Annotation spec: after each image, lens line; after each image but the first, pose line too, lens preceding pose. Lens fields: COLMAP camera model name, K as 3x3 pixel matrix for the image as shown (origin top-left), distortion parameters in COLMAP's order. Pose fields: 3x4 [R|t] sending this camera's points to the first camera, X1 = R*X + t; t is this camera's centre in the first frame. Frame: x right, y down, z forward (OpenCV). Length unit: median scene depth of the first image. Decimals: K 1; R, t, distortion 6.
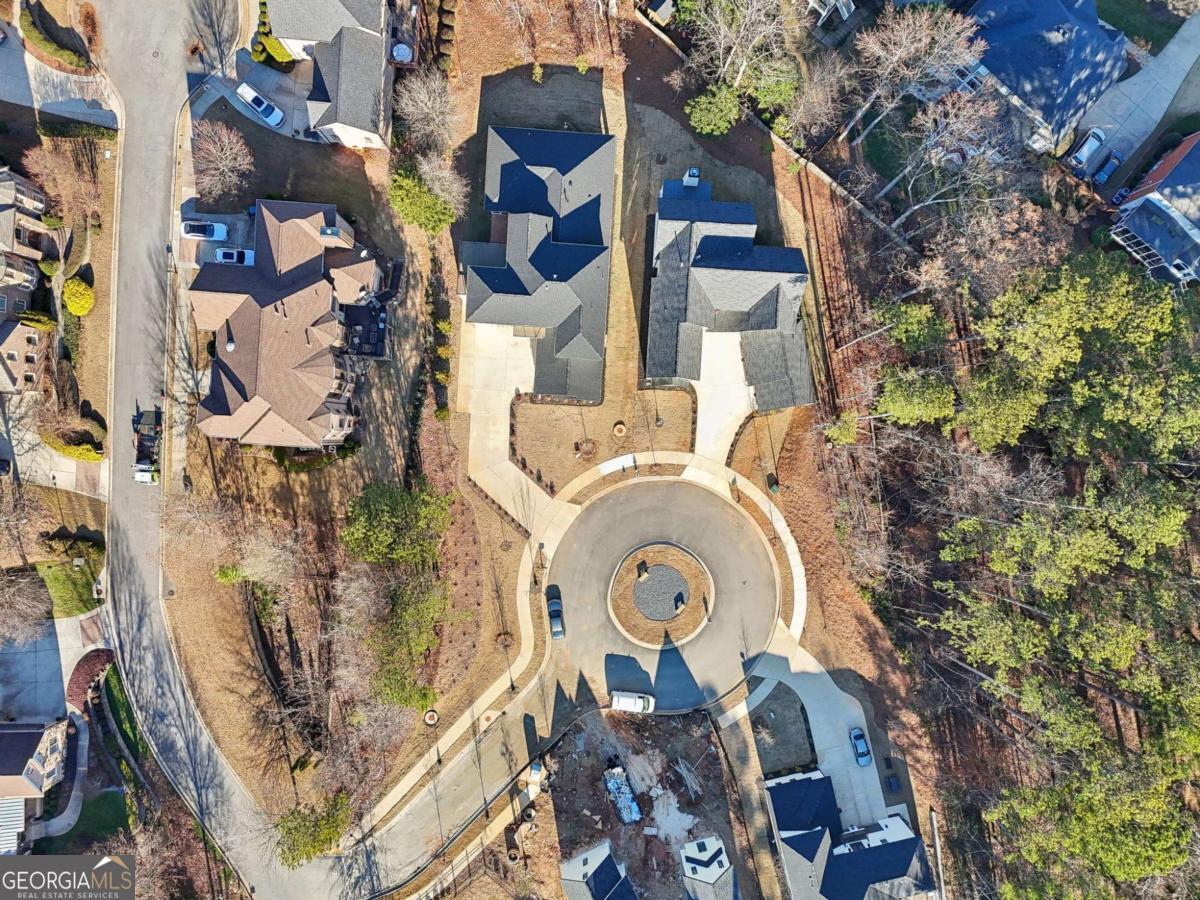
lens RADIAL K [[838.4, 0, 600.0], [0, 838.4, 450.0], [0, 0, 1]] dist [0.095868, -0.089606]
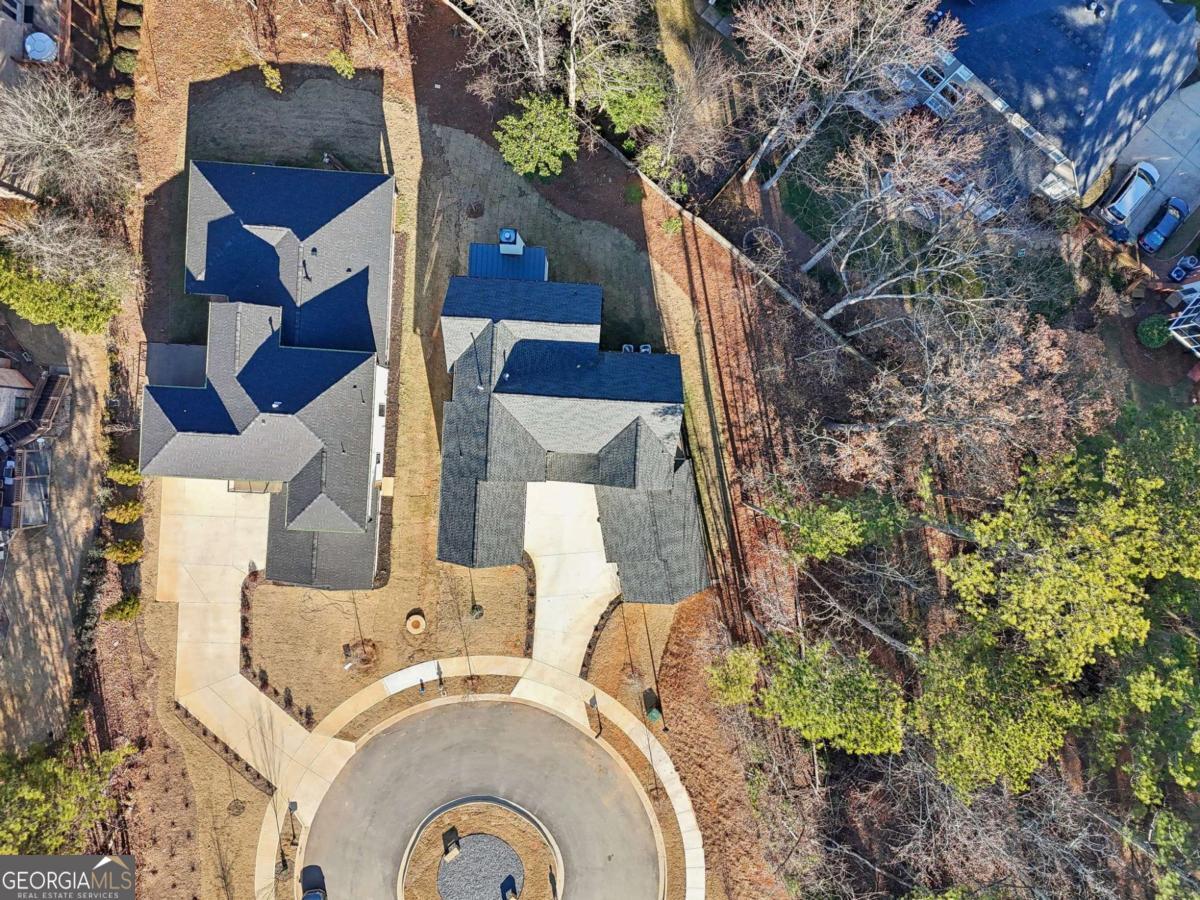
lens RADIAL K [[838.4, 0, 600.0], [0, 838.4, 450.0], [0, 0, 1]] dist [0.095868, -0.089606]
pose [[0.999970, -0.005872, -0.004988, 0.173334], [0.005884, 0.999980, 0.002383, -0.161966], [0.004974, -0.002412, 0.999985, 0.355082]]
